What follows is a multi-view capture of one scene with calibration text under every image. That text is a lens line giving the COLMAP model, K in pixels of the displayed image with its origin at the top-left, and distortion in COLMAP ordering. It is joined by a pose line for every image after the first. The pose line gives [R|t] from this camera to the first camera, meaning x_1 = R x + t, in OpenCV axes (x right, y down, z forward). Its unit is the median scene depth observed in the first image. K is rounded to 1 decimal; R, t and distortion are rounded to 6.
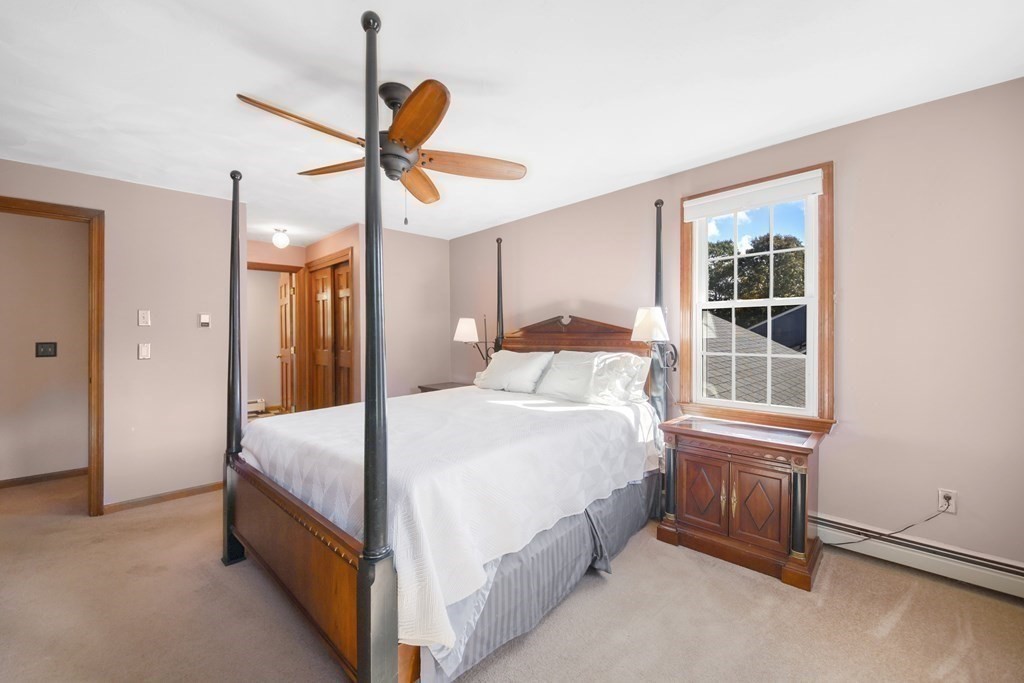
lens RADIAL K [[423.8, 0, 496.8], [0, 423.8, 330.0], [0, 0, 1]] dist [-0.000420, -0.000137]
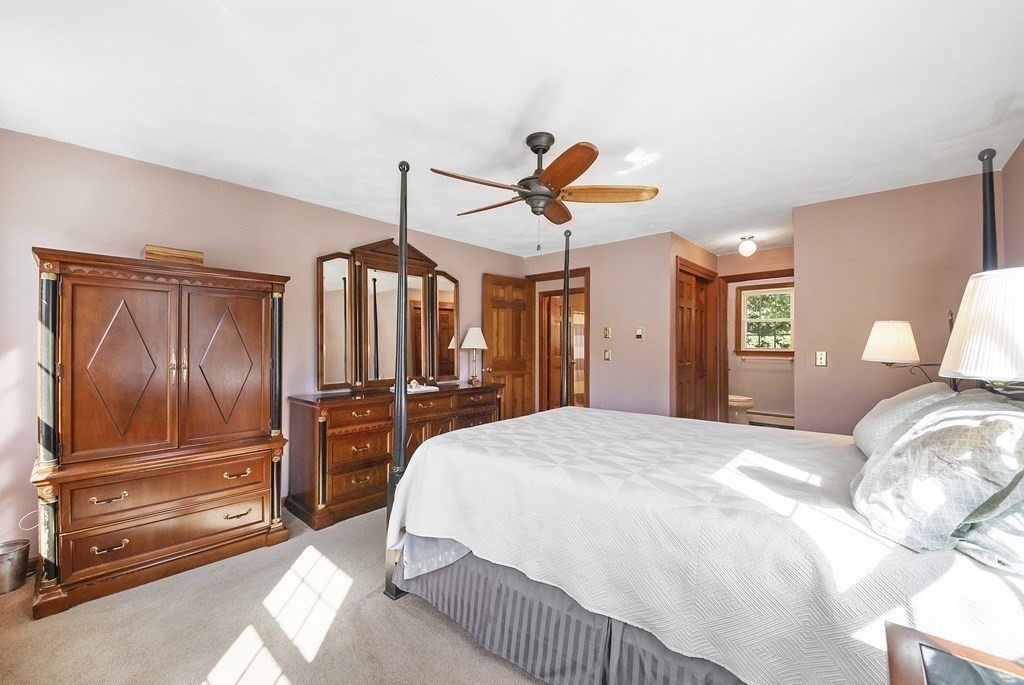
lens RADIAL K [[414.8, 0, 512.0], [0, 414.8, 342.5], [0, 0, 1]] dist [0.000320, -0.000096]
pose [[0.051693, 0.006938, -0.998639, 0.526100], [0.007142, 0.999948, 0.007317, -0.006005], [0.998638, -0.007510, 0.051640, 0.510439]]
